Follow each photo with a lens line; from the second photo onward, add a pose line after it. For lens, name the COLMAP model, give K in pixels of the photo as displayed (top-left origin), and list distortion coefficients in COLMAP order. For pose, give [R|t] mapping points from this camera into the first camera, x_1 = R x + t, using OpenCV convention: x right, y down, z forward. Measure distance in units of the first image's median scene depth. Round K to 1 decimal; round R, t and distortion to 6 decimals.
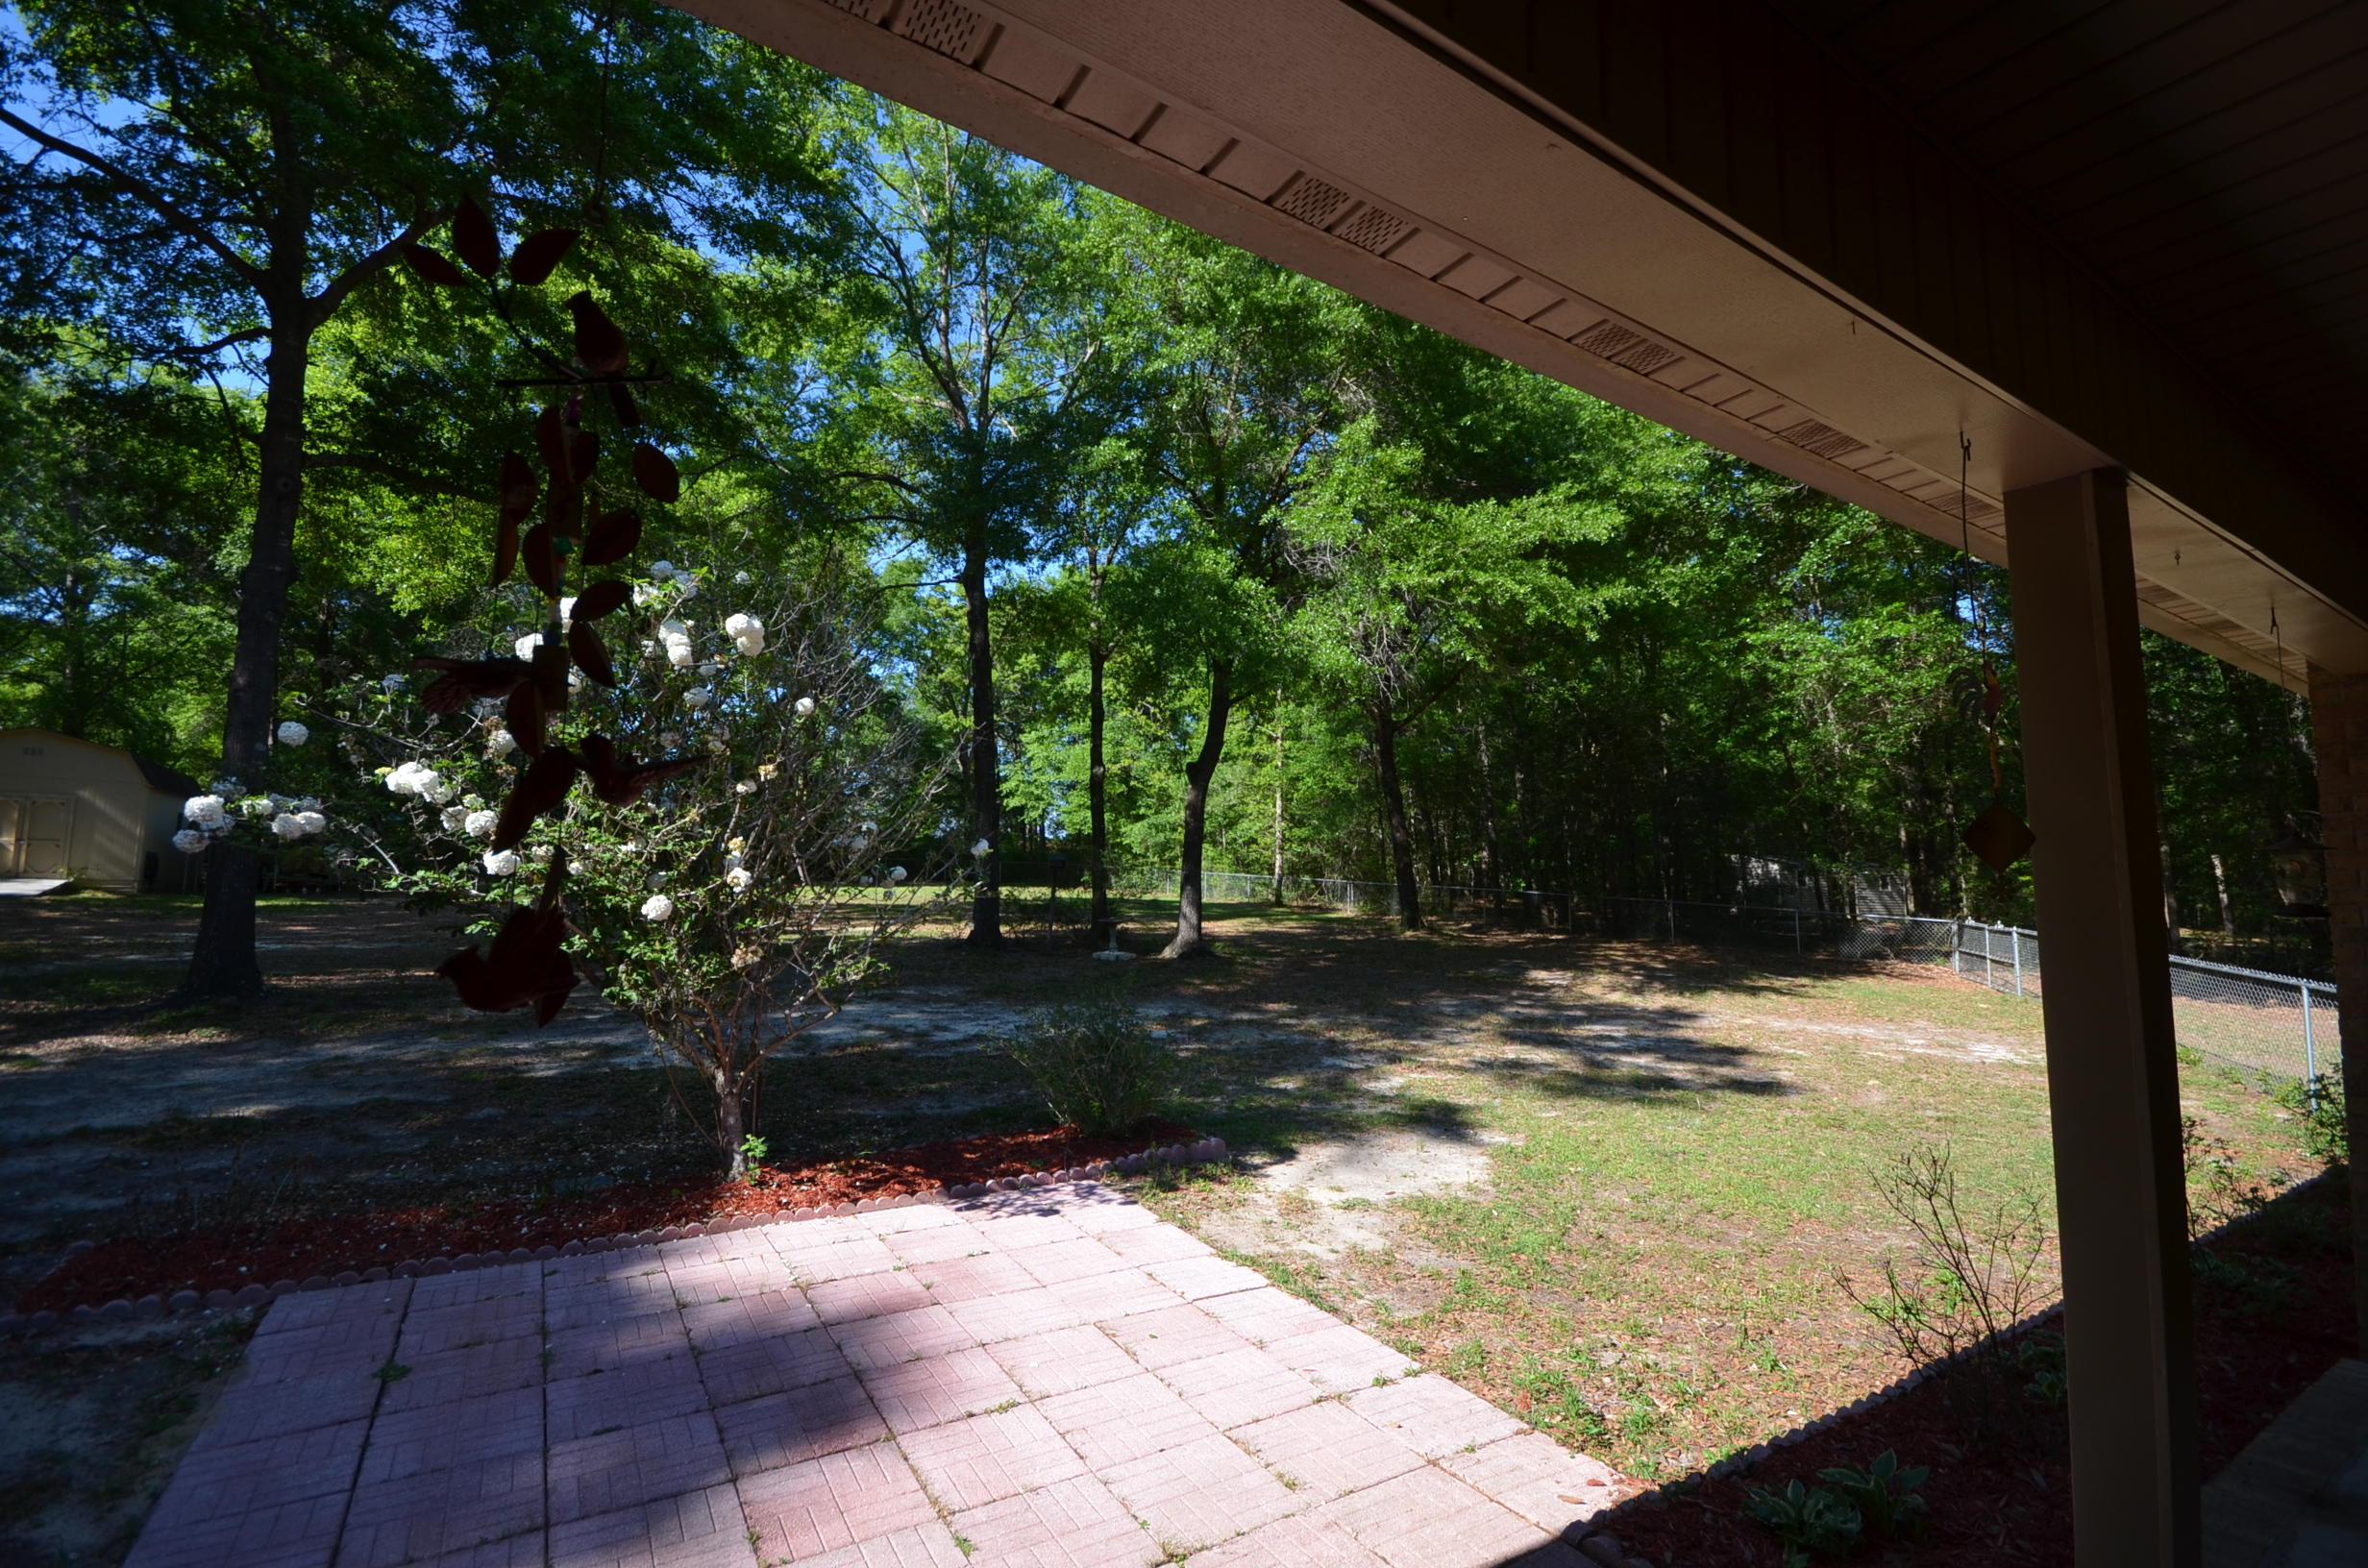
lens RADIAL K [[1039.4, 0, 1184.0], [0, 1039.4, 784.0], [0, 0, 1]] dist [-0.009108, 0.000228]
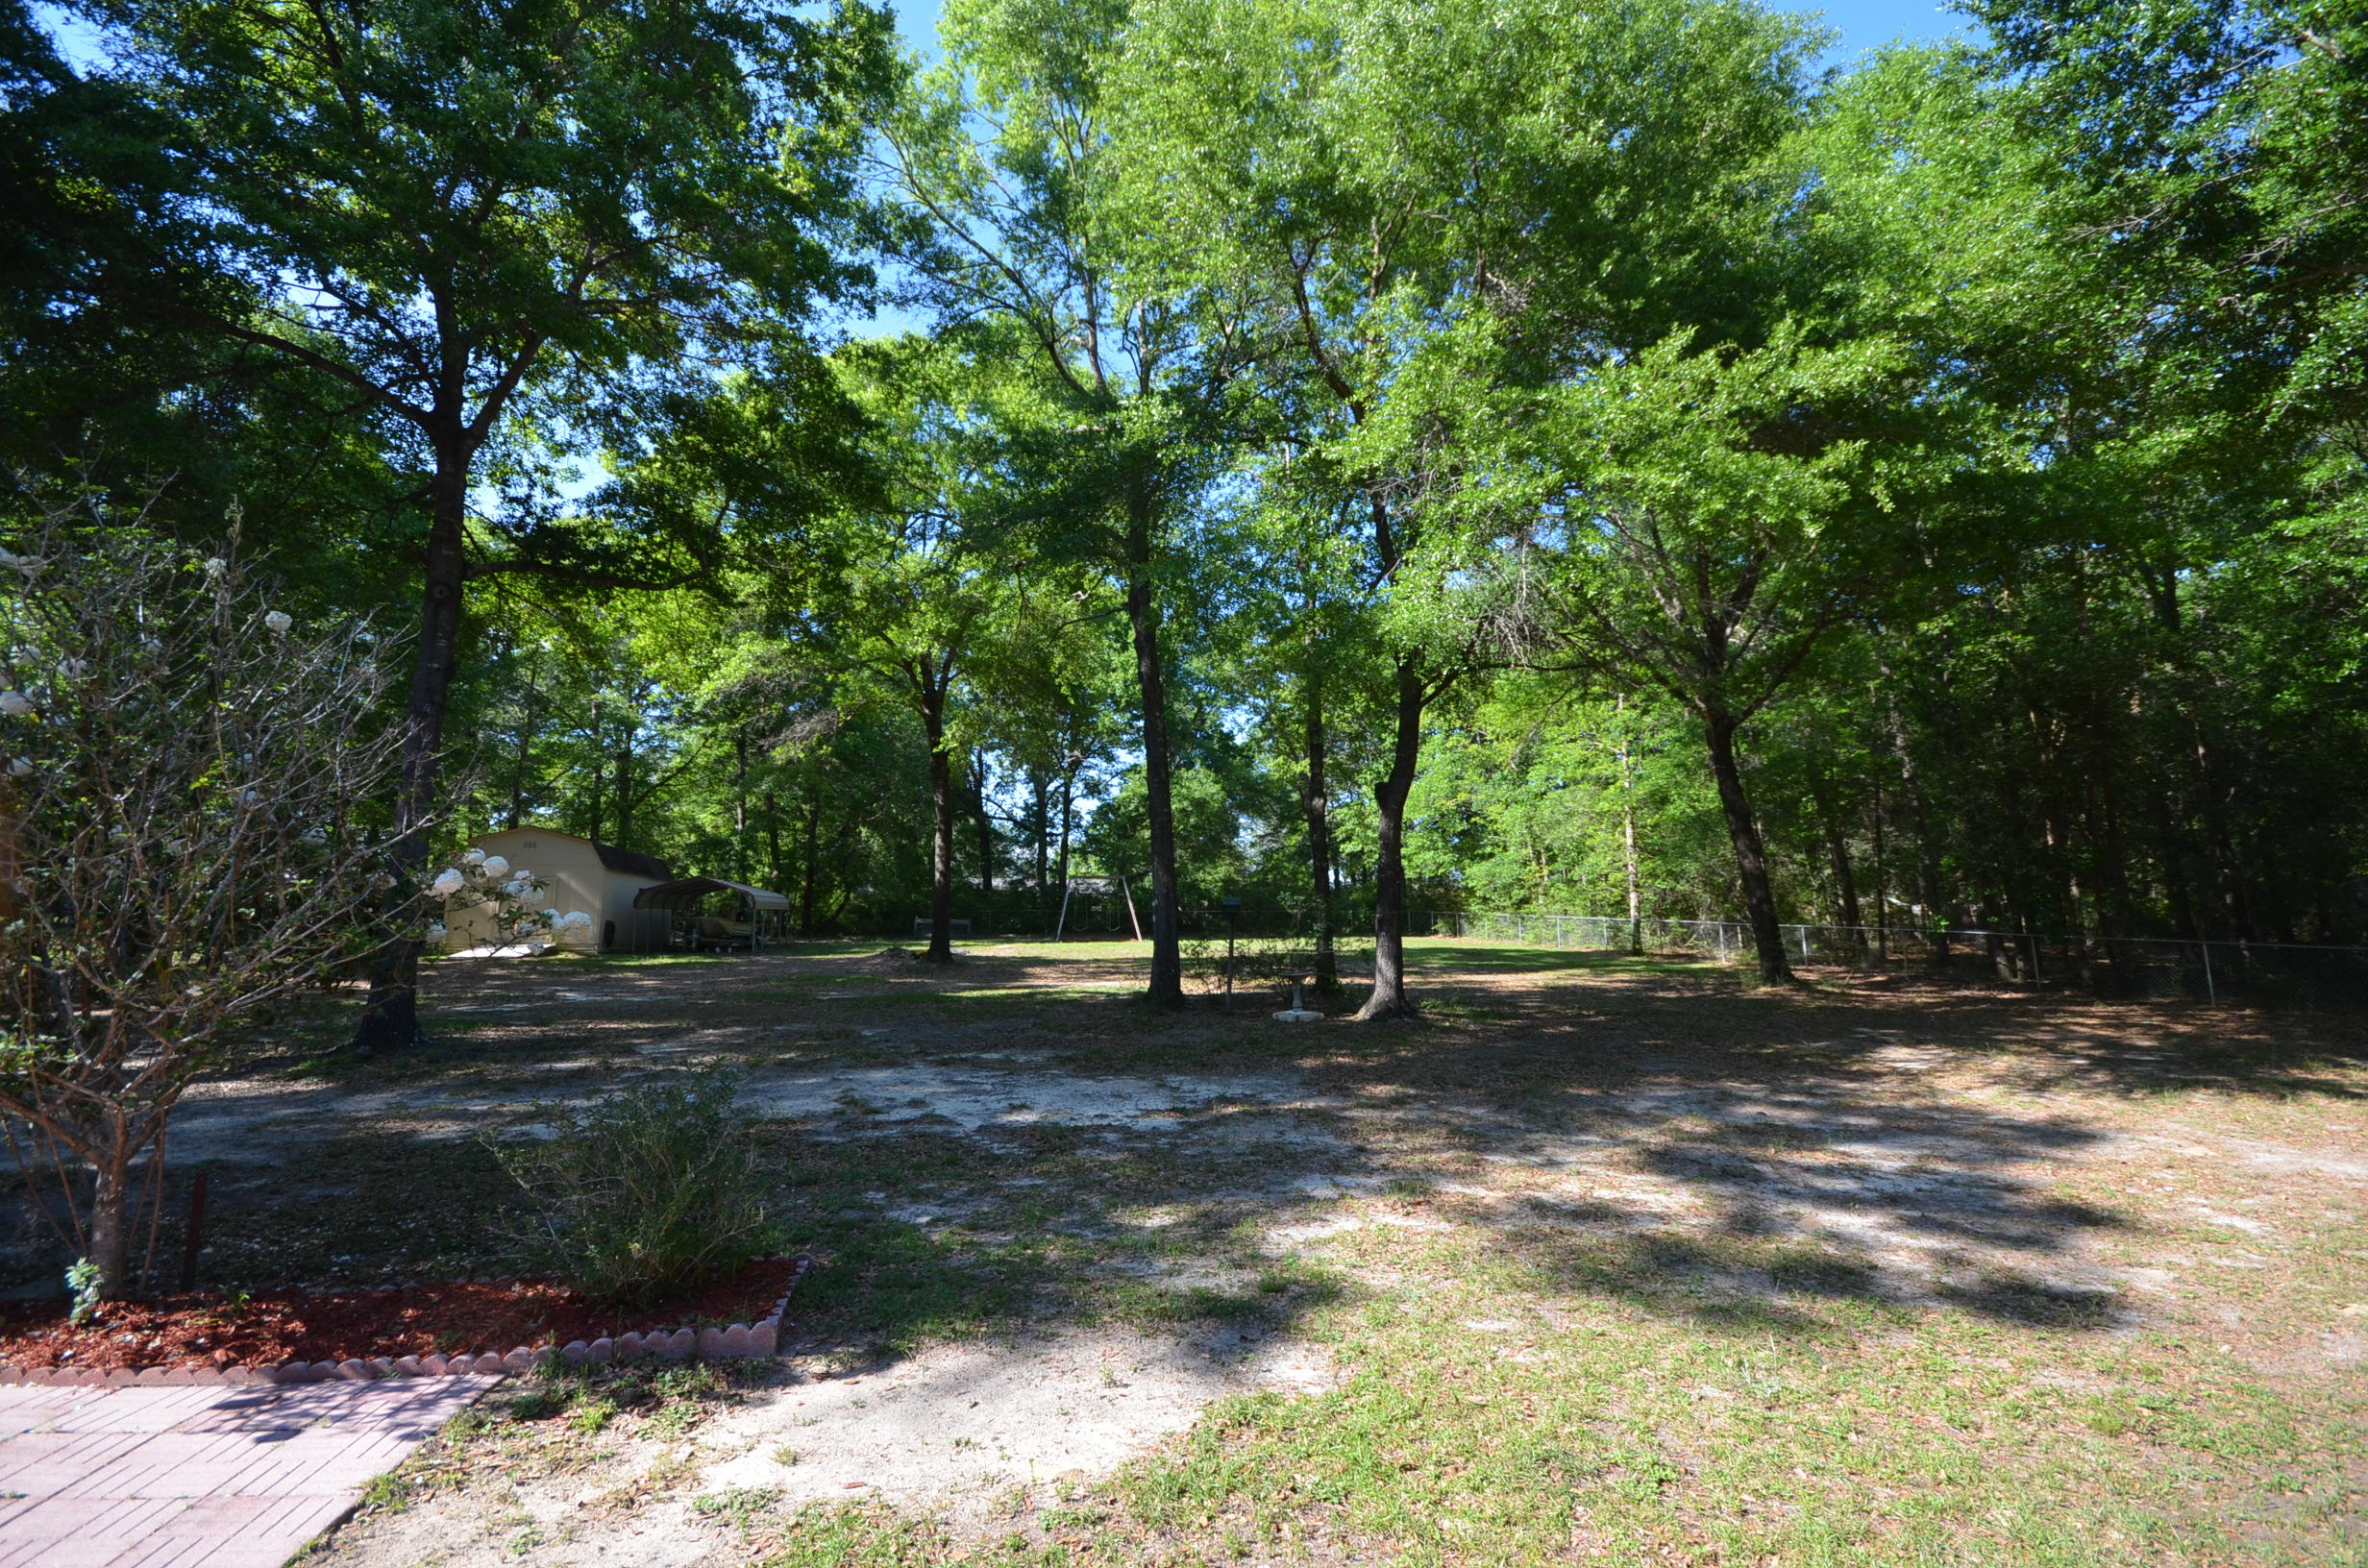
lens RADIAL K [[1038.3, 0, 1154.9], [0, 1038.3, 785.7], [0, 0, 1]] dist [0.016627, -0.017324]
pose [[0.913679, -0.074408, -0.399566, 0.377405], [0.055821, 0.996756, -0.057973, 0.042630], [0.402584, 0.030664, 0.914869, 0.350044]]
